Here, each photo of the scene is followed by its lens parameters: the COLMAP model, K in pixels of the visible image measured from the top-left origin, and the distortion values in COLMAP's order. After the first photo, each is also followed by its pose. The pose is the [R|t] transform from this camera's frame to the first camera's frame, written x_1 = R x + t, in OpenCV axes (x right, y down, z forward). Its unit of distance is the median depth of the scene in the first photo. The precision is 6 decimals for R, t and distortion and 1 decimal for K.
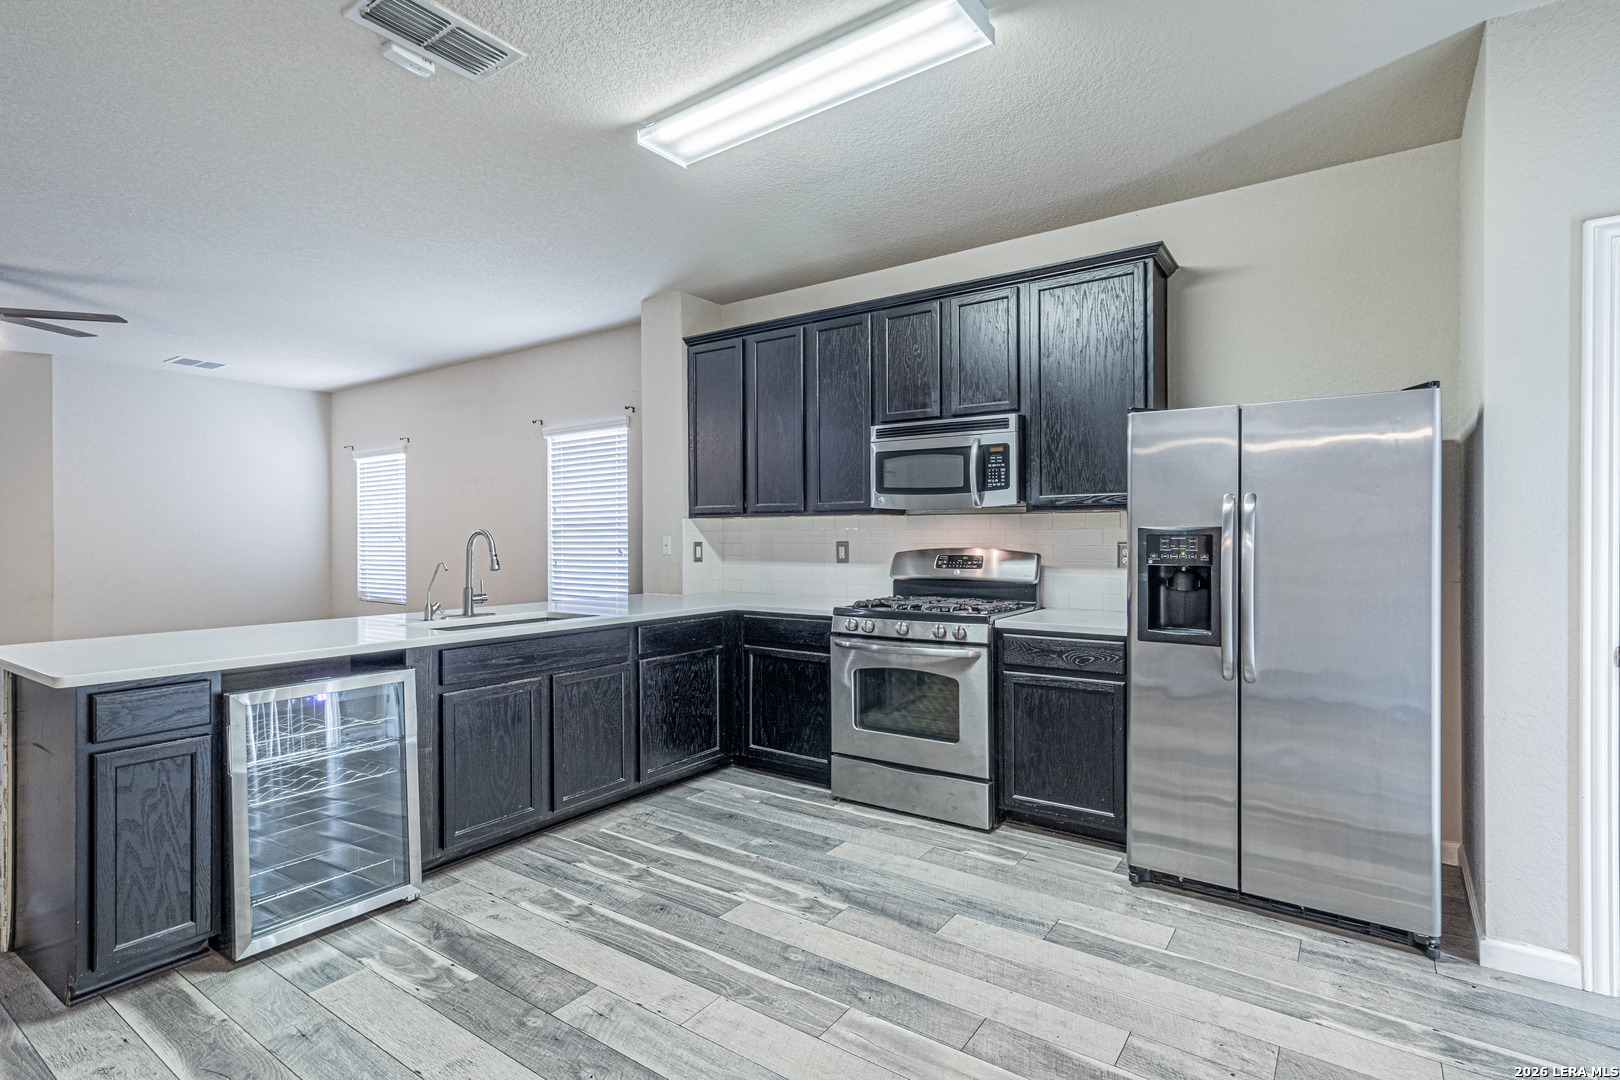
lens RADIAL K [[761.1, 0, 791.6], [0, 761.1, 536.0], [0, 0, 1]] dist [0.005525, 0.000630]
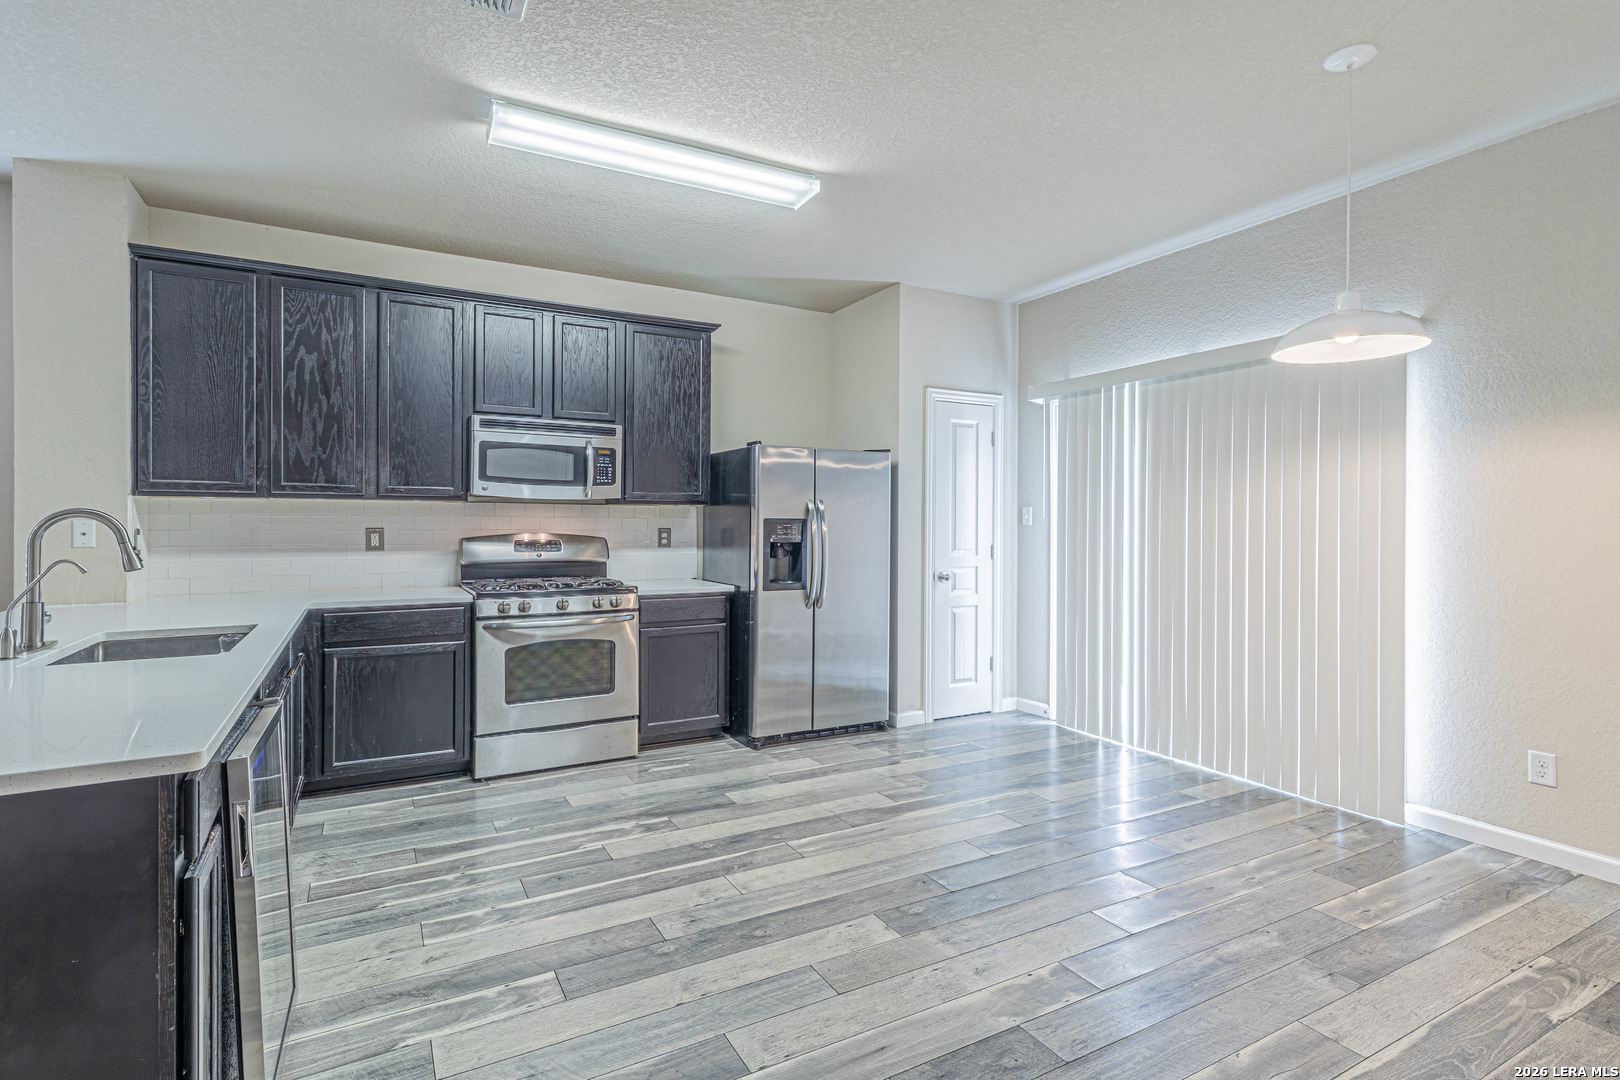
lens RADIAL K [[784.4, 0, 789.1], [0, 784.4, 525.5], [0, 0, 1]] dist [0.001571, 0.000336]
pose [[0.447466, 0.003215, 0.894295, -0.800301], [-0.005179, 0.999986, -0.001004, 0.004090], [-0.894286, -0.004182, 0.447477, 0.191844]]
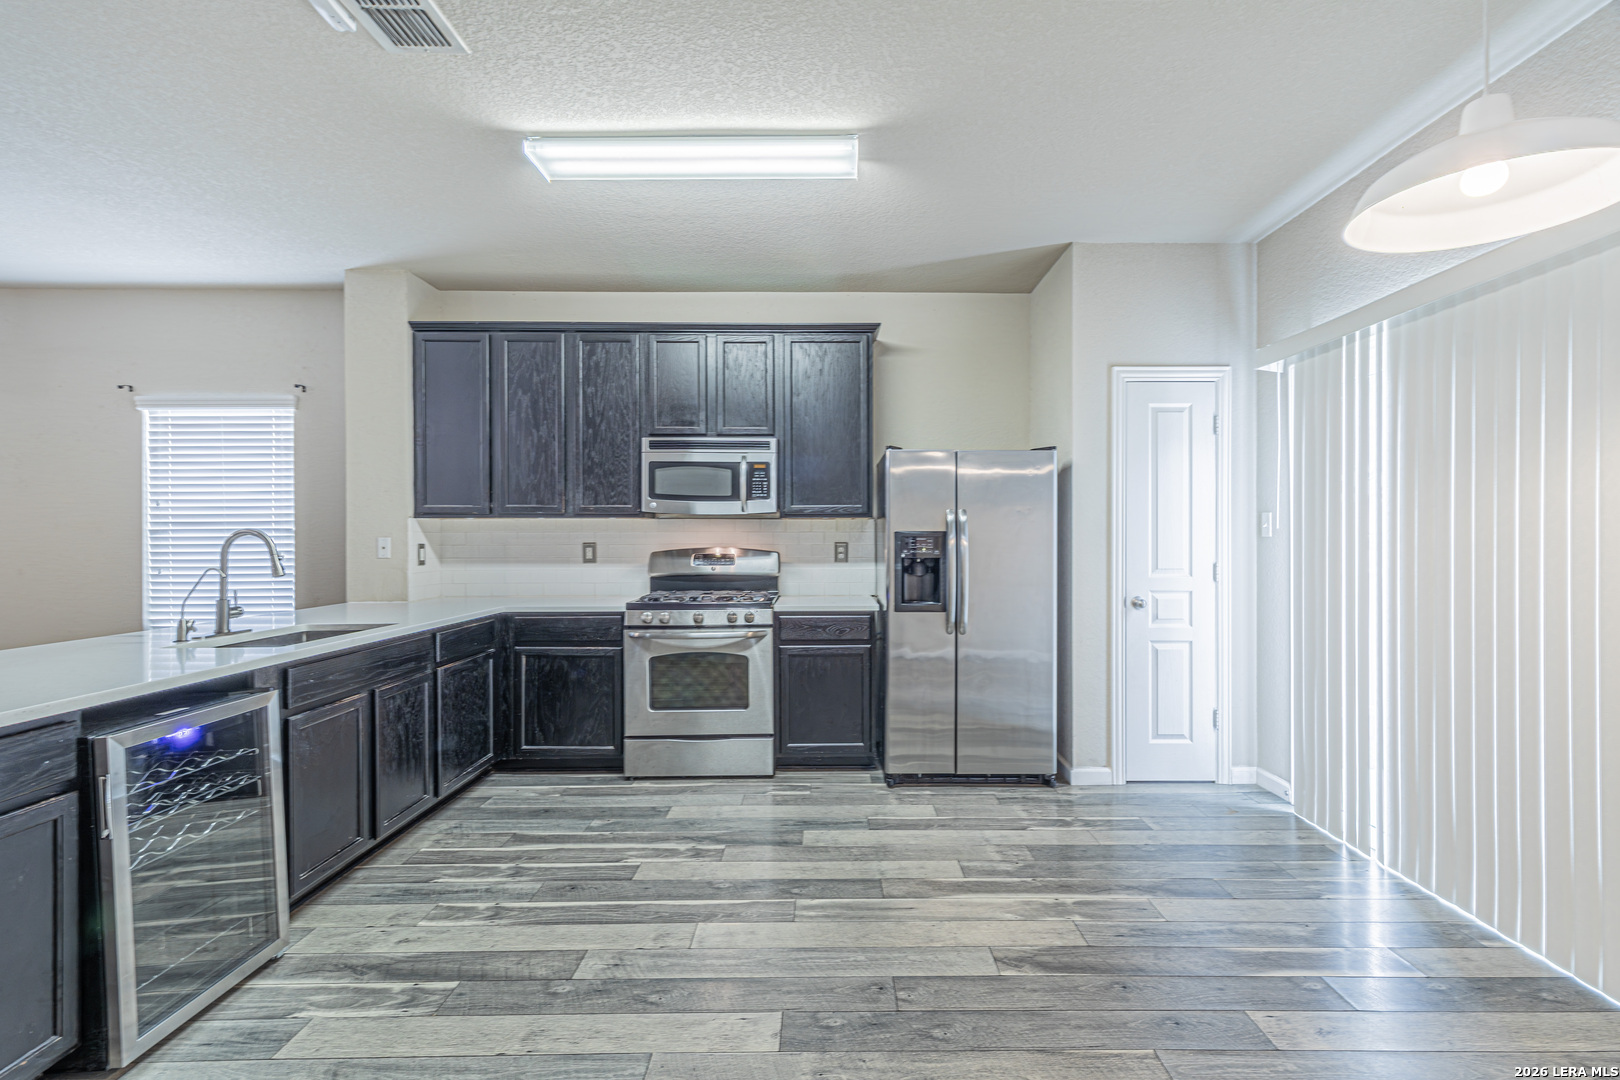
lens RADIAL K [[773.2, 0, 808.4], [0, 773.2, 535.2], [0, 0, 1]] dist [0.004820, 0.000002]
pose [[0.813032, 0.002256, 0.582215, -0.430096], [-0.000327, 0.999994, -0.003419, 0.000833], [-0.582219, 0.002589, 0.813028, -0.055933]]
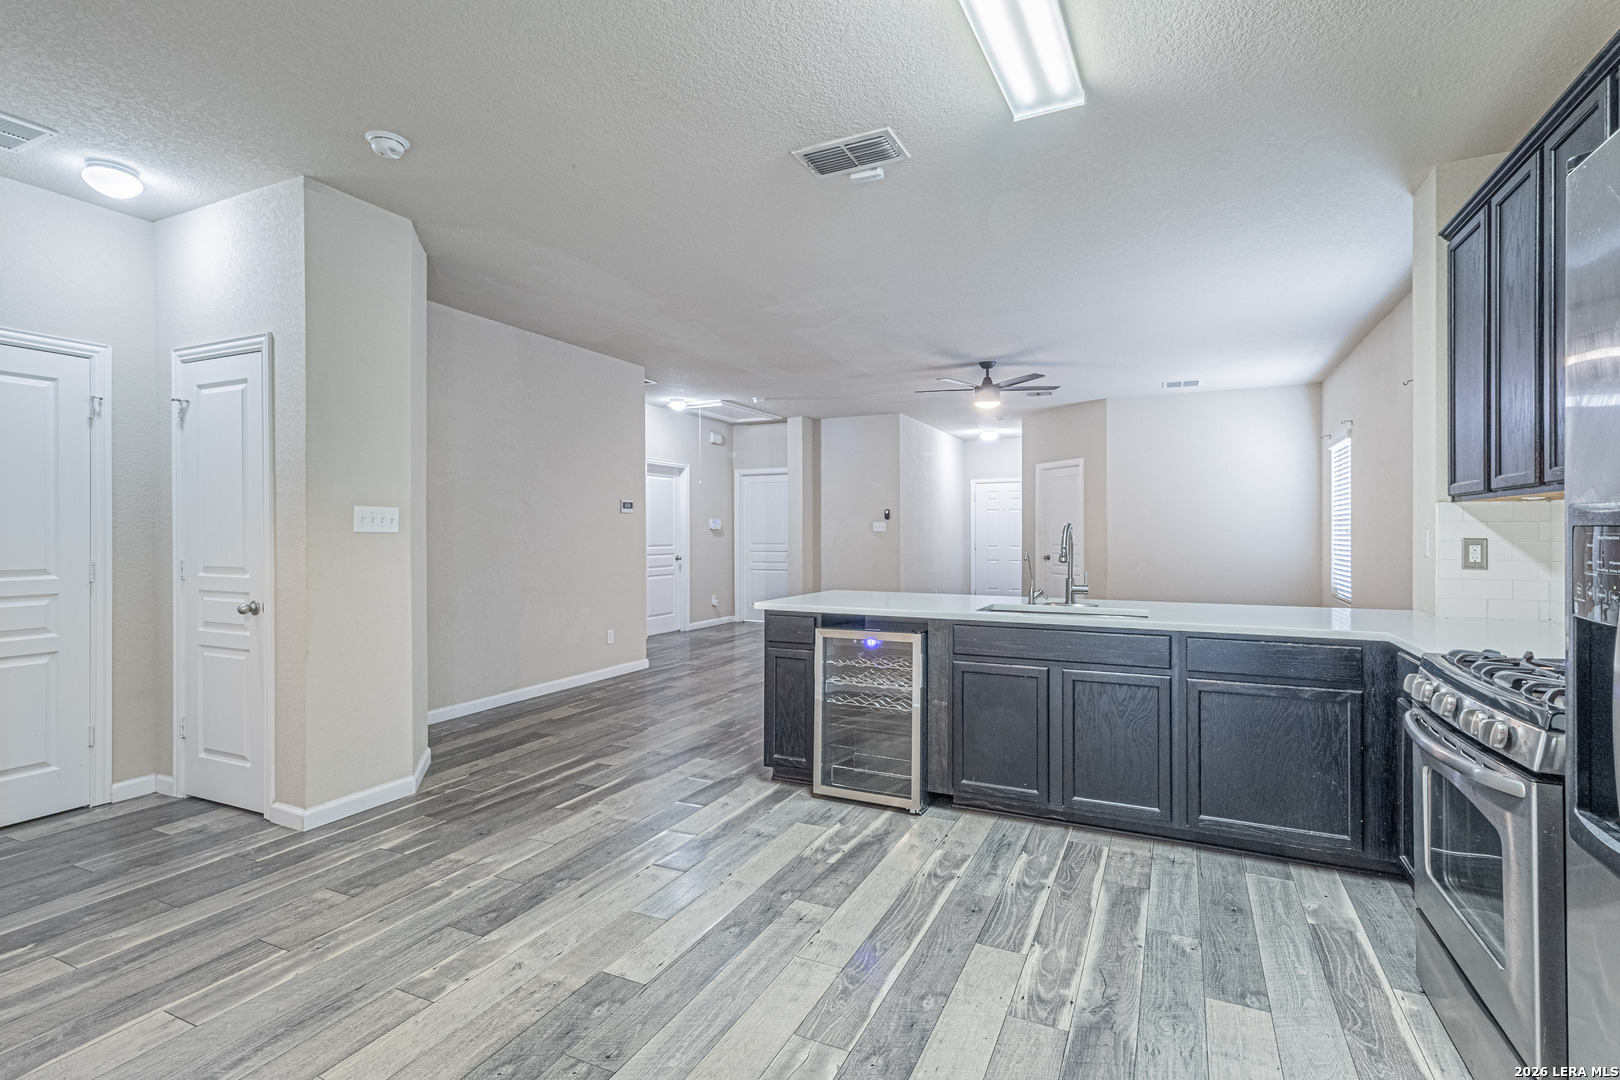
lens RADIAL K [[774.7, 0, 849.2], [0, 774.7, 534.0], [0, 0, 1]] dist [0.003840, 0.000339]
pose [[0.197863, 0.004526, -0.980219, 0.623530], [0.001989, 0.999985, 0.005019, -0.000456], [0.980228, -0.002943, 0.197851, 0.522844]]
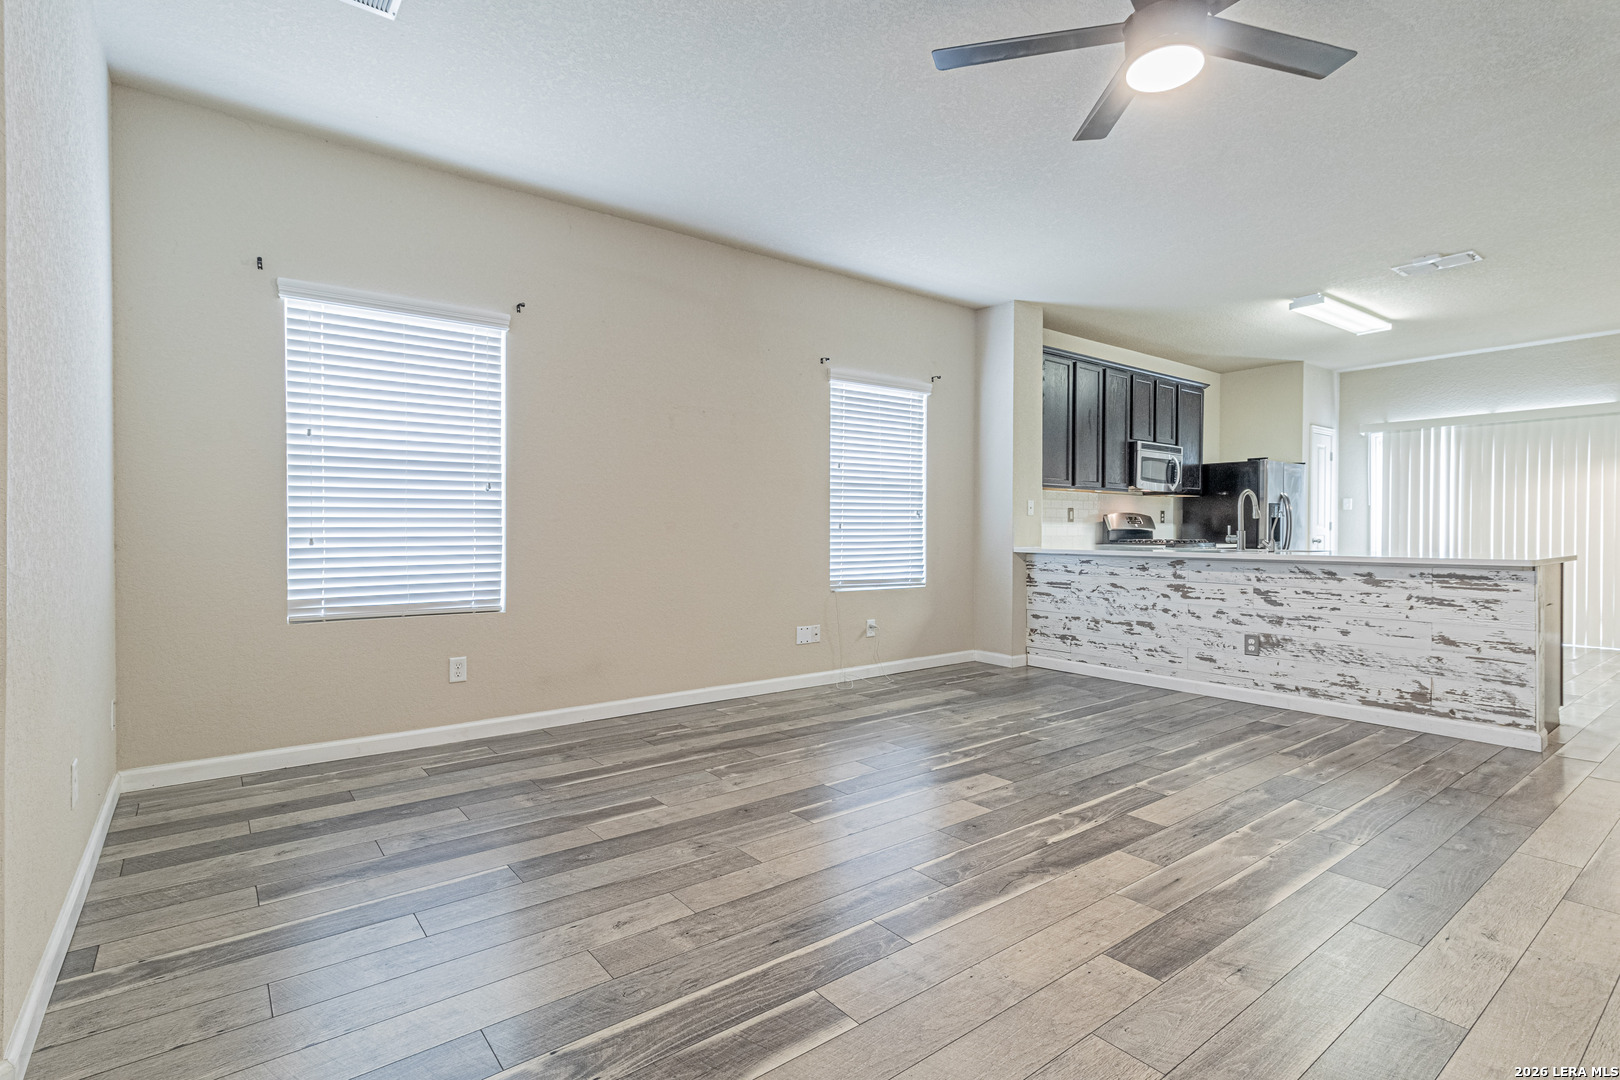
lens RADIAL K [[750.1, 0, 827.2], [0, 750.1, 536.3], [0, 0, 1]] dist [0.005451, 0.000611]
pose [[0.317556, -0.006963, 0.948214, -2.117785], [-0.003028, 0.999960, 0.008357, 0.073892], [-0.948235, -0.005525, 0.317522, 1.379955]]
